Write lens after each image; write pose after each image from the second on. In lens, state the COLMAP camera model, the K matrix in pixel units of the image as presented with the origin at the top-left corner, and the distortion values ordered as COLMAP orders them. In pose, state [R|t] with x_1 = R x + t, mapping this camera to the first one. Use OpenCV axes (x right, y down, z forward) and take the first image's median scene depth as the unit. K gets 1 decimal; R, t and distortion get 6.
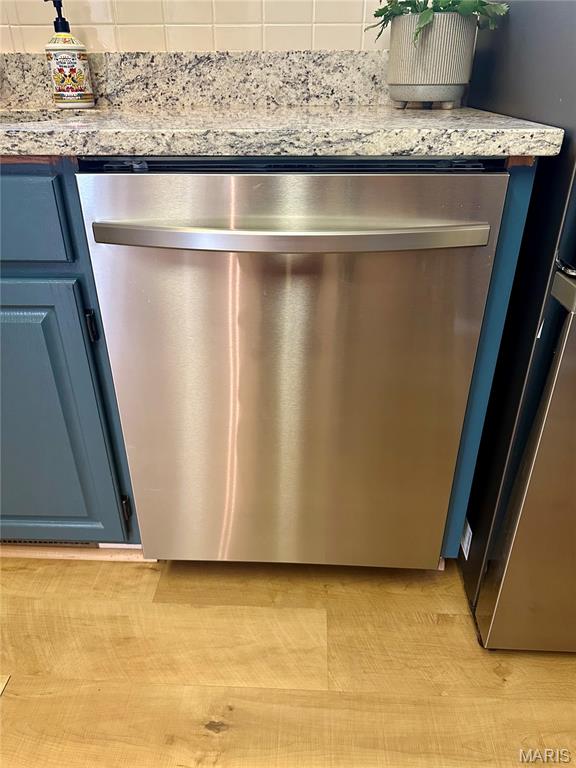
lens RADIAL K [[544.3, 0, 291.3], [0, 544.3, 381.6], [0, 0, 1]] dist [0.052735, -0.038741]
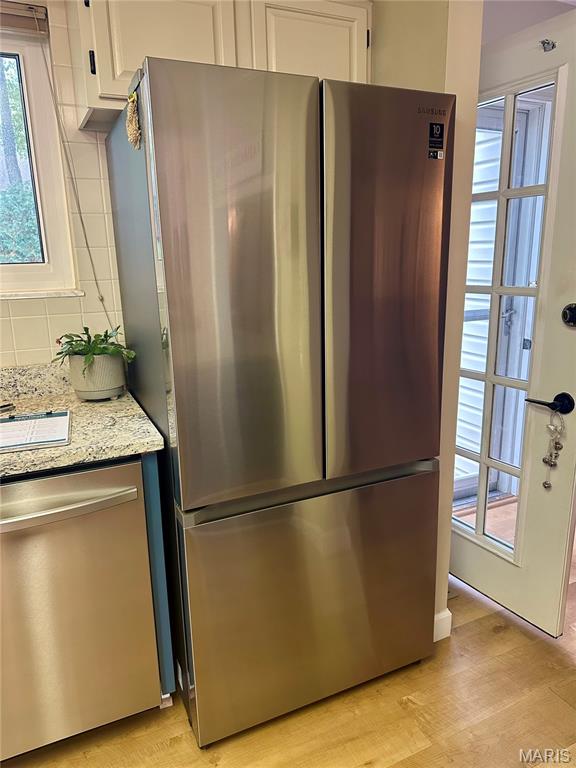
lens RADIAL K [[544.3, 0, 281.7], [0, 544.3, 391.6], [0, 0, 1]] dist [0.052735, -0.038741]
pose [[0.892495, -0.133893, 0.430727, 0.030850], [0.238720, 0.950439, -0.199197, -0.075072], [-0.382709, 0.280605, 0.880224, -0.621249]]
